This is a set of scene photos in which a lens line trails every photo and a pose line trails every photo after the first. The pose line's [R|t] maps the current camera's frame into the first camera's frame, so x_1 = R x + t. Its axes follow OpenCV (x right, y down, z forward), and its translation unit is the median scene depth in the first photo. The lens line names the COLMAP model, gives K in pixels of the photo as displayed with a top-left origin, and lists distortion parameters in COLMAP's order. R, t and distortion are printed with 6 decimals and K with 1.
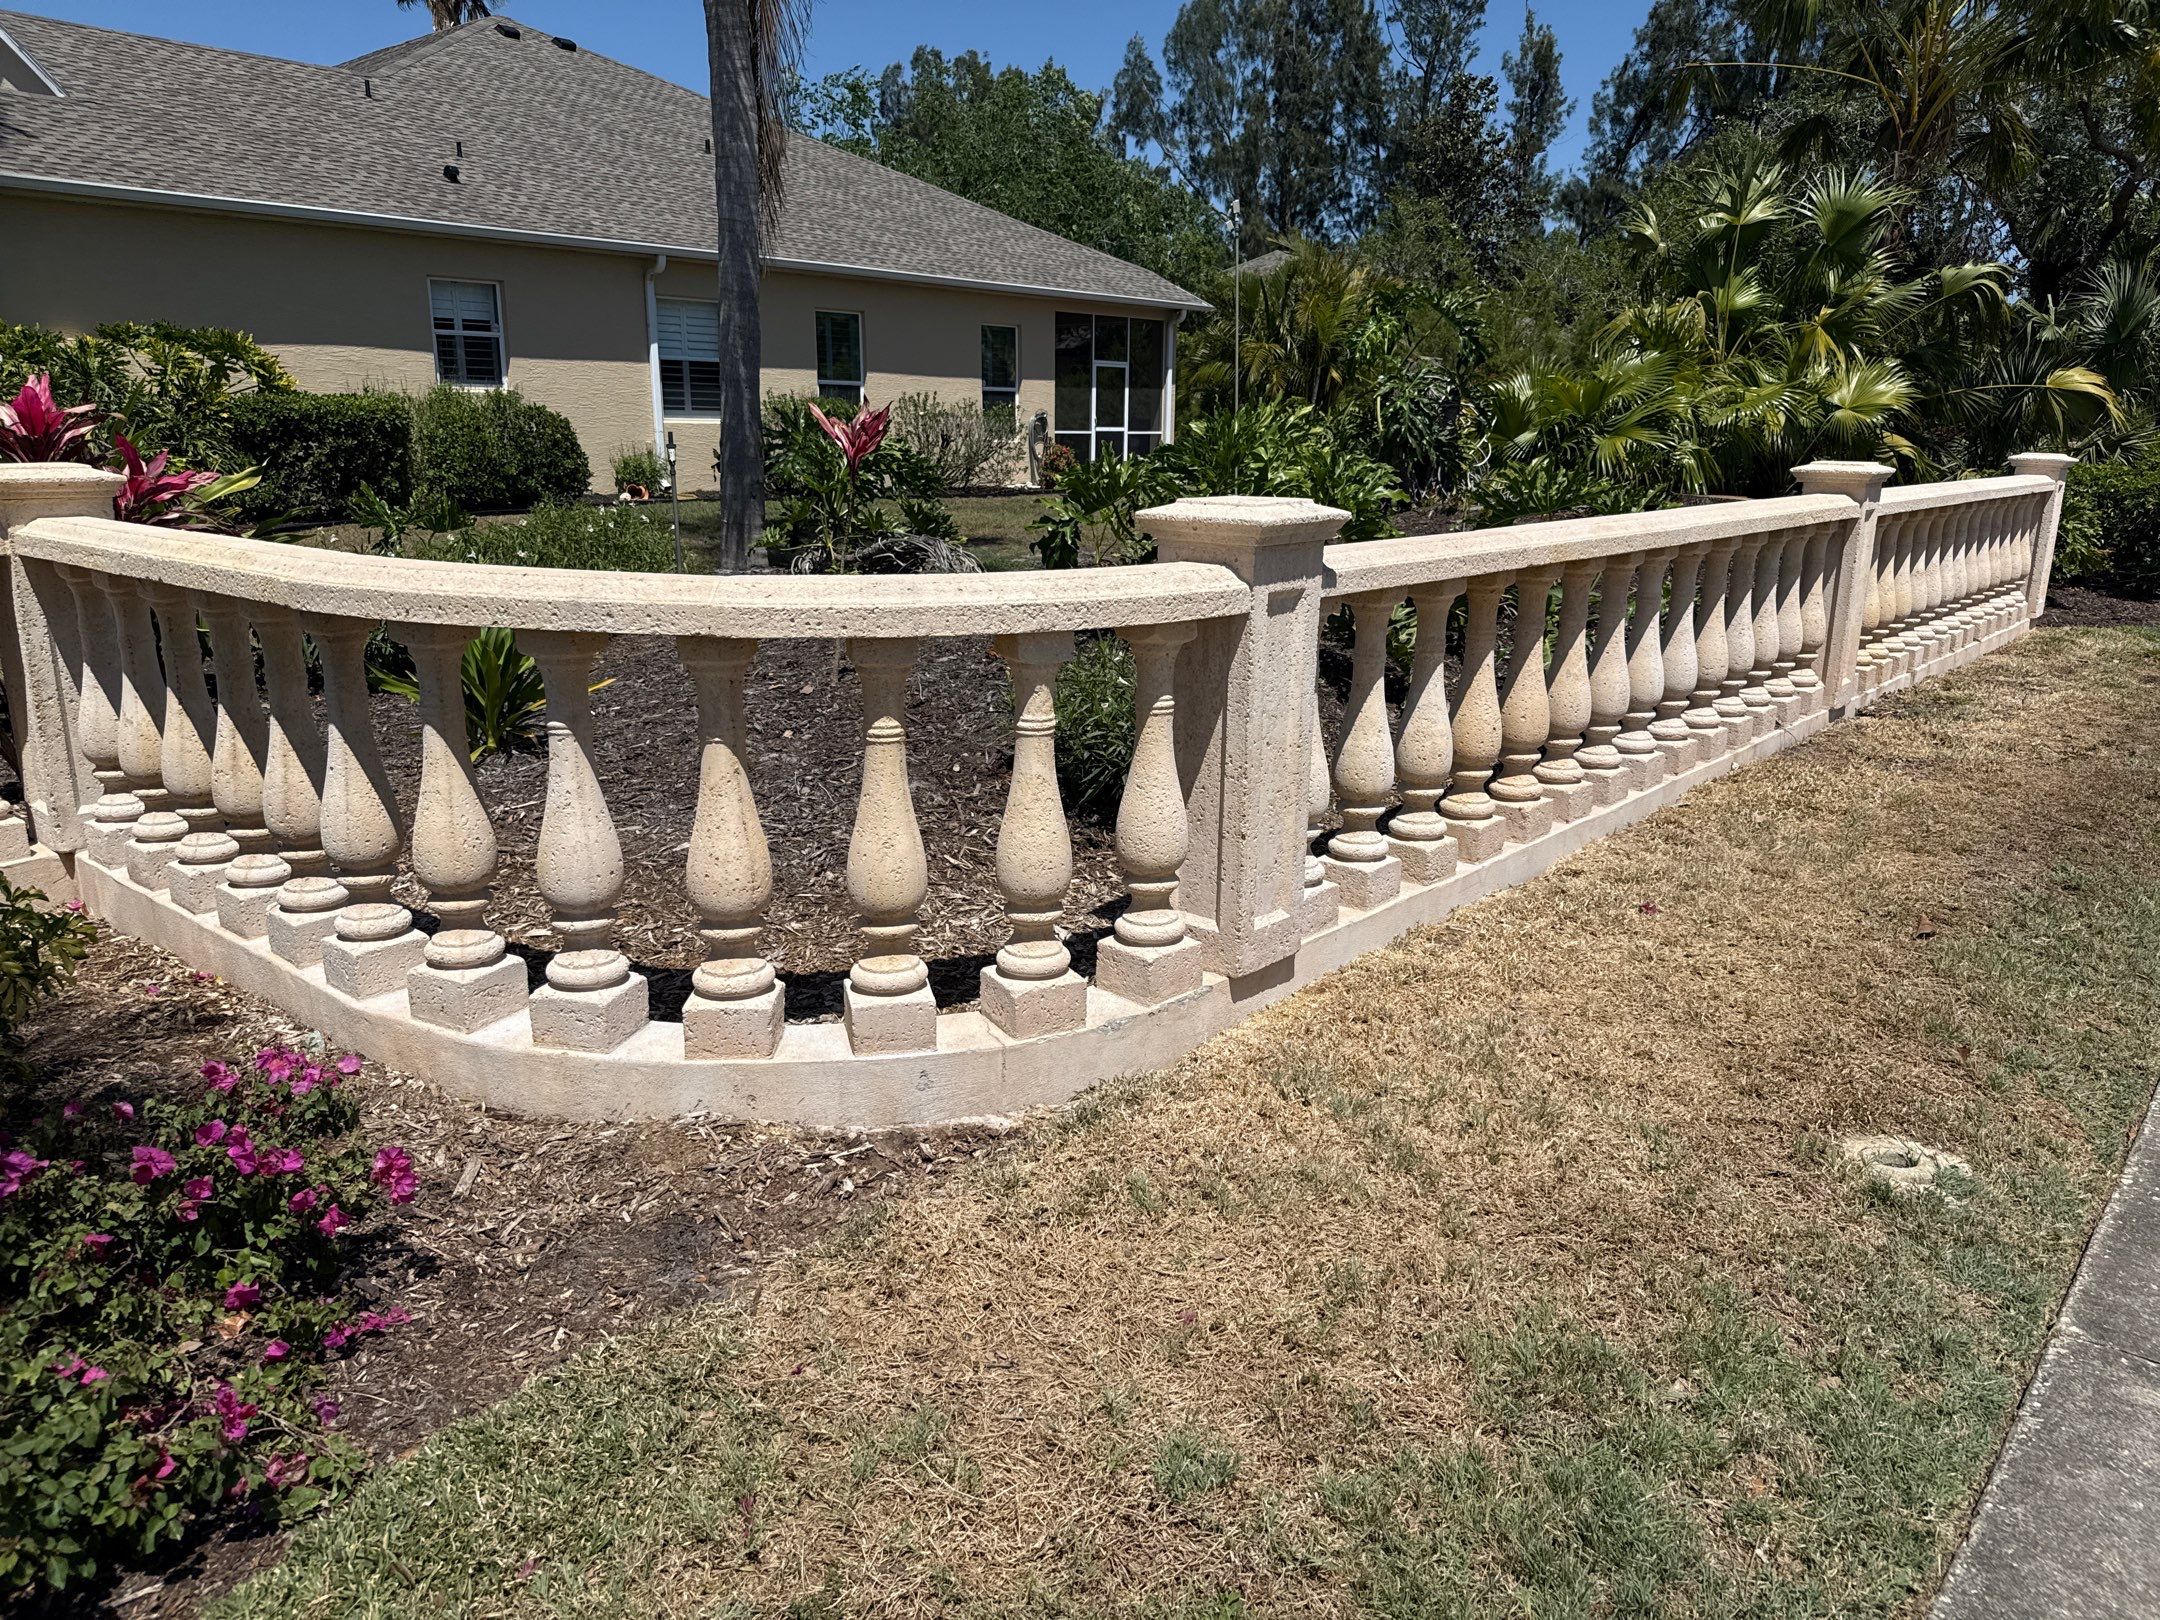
lens RADIAL K [[1488.7, 0, 1077.7], [0, 1488.7, 801.4], [0, 0, 1]] dist [-0.011531, -0.001768]
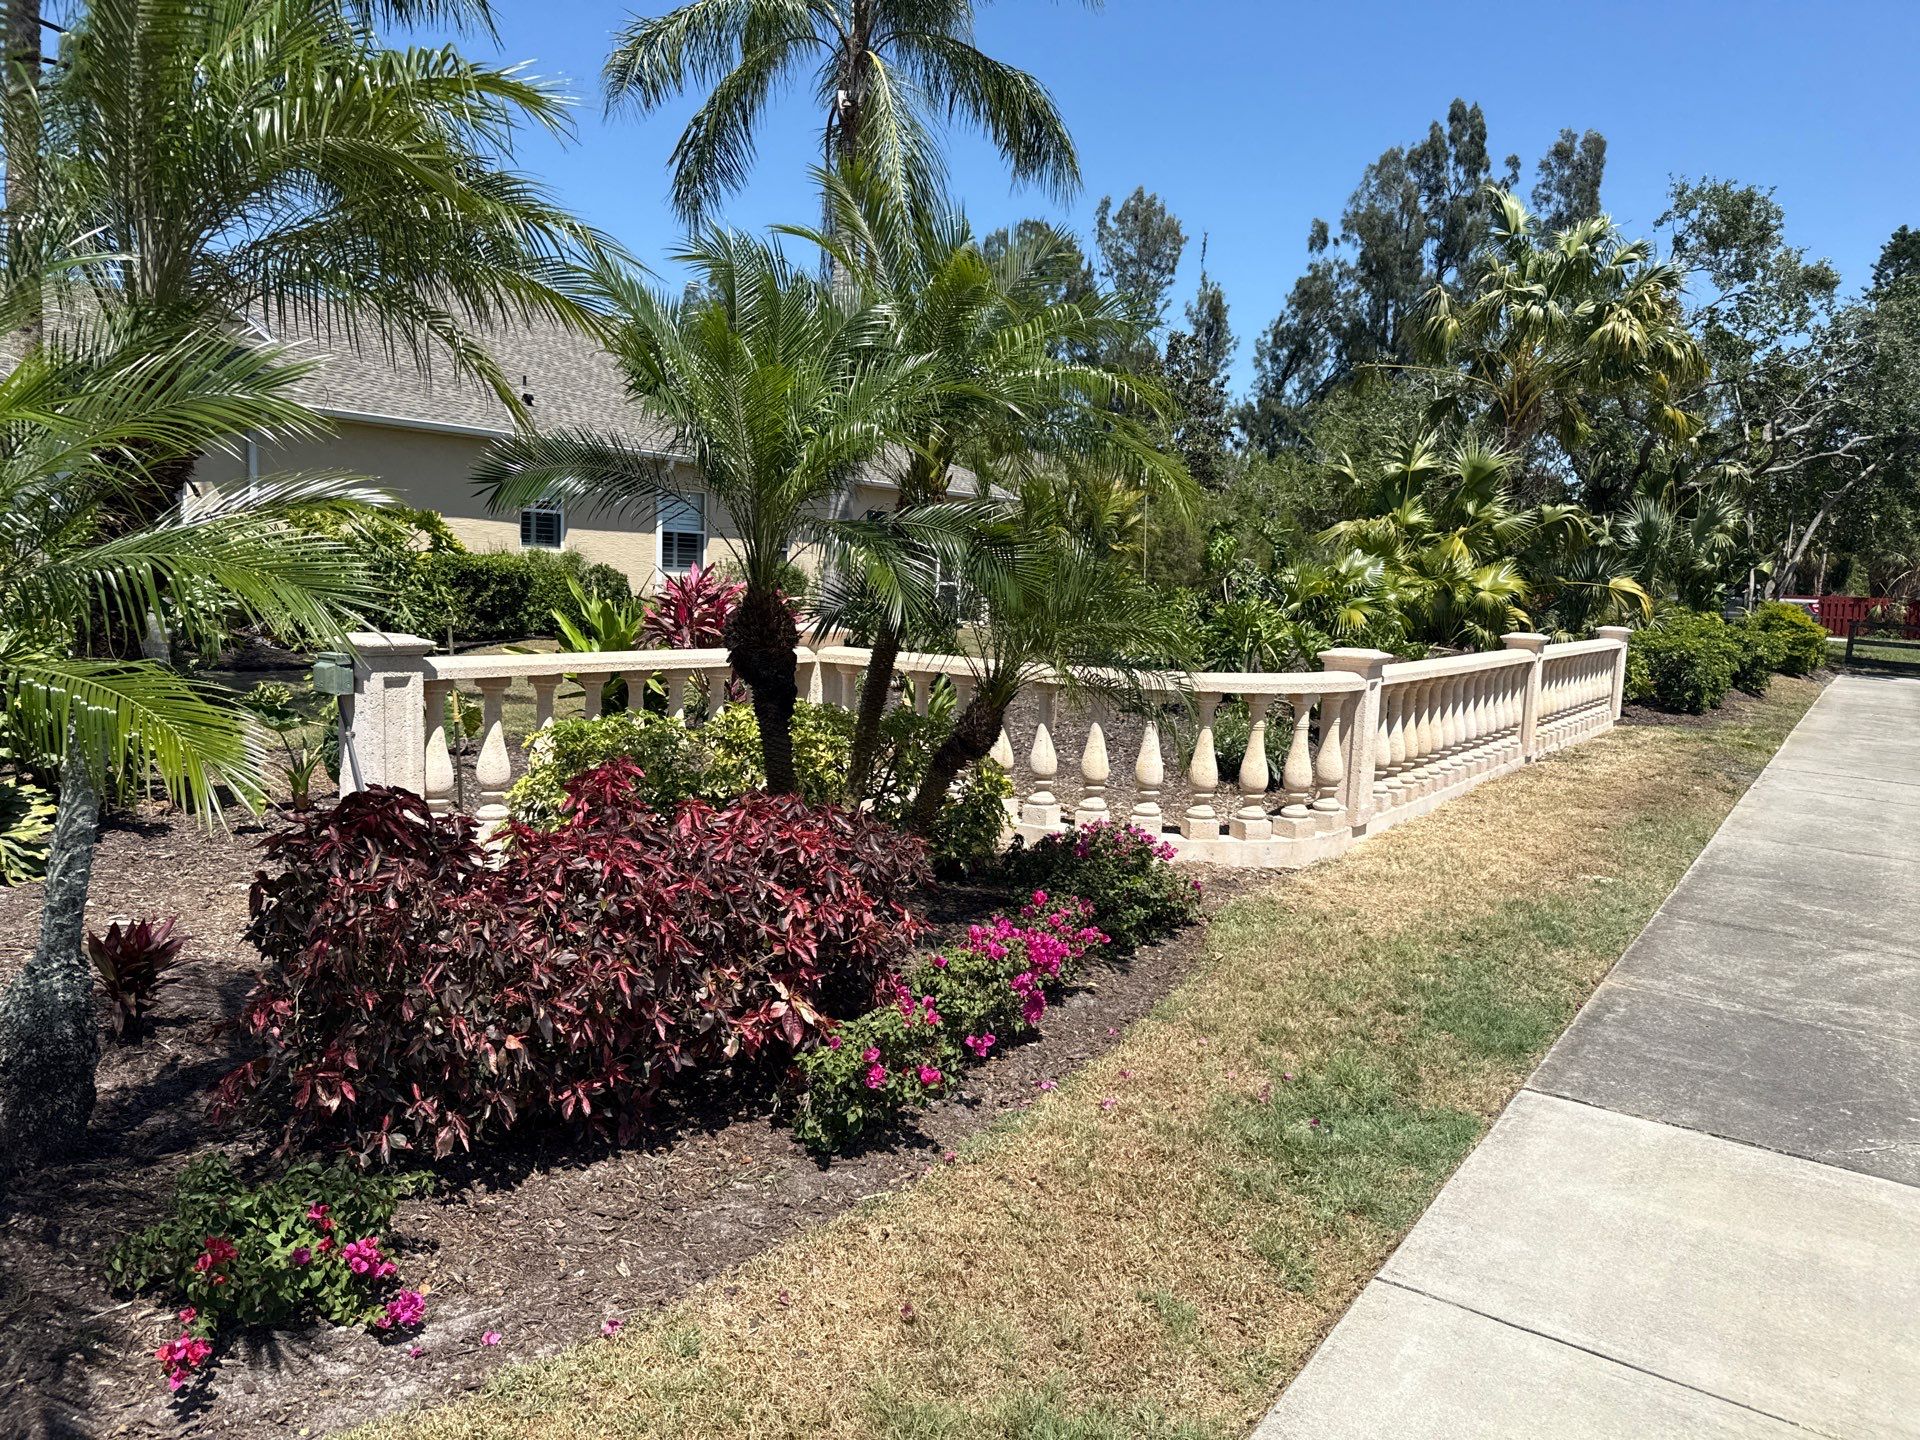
lens RADIAL K [[1323.3, 0, 960.0], [0, 1323.3, 720.0], [0, 0, 1]] dist [0.057222, -0.118417]
pose [[0.992305, 0.015259, 0.122870, -0.185220], [0.001674, 0.990633, -0.136542, 0.052814], [-0.123803, 0.135697, 0.982985, -0.264207]]
